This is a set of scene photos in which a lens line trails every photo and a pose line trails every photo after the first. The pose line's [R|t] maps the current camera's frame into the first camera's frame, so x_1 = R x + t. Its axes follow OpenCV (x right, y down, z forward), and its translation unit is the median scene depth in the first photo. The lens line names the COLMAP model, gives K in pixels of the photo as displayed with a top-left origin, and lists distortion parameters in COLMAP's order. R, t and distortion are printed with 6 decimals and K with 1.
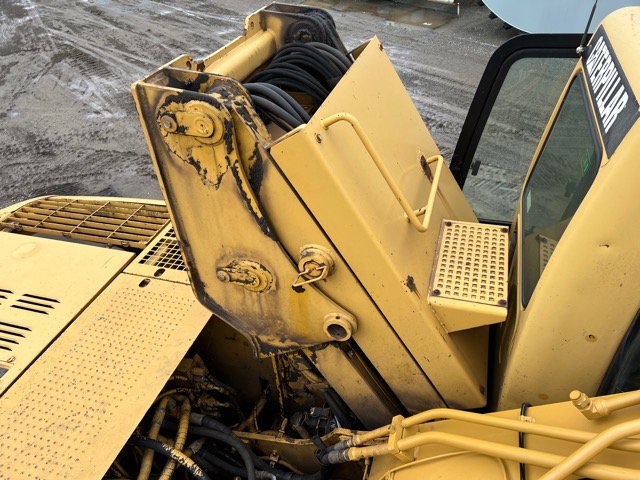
lens RADIAL K [[489.1, 0, 320.0], [0, 489.1, 240.0], [0, 0, 1]] dist [0.053242, -0.049018]
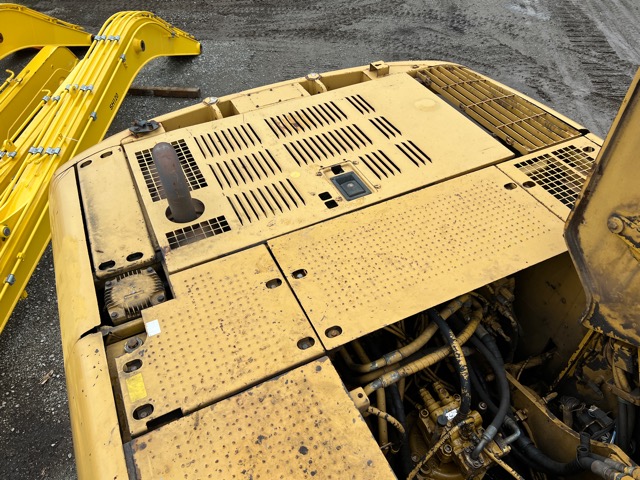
lens RADIAL K [[489.1, 0, 320.0], [0, 489.1, 240.0], [0, 0, 1]] dist [0.053242, -0.049018]
pose [[0.688356, 0.553235, -0.469144, -0.095366], [-0.466171, 0.832917, 0.298218, 0.056950], [0.555743, 0.013421, 0.831246, -0.006426]]
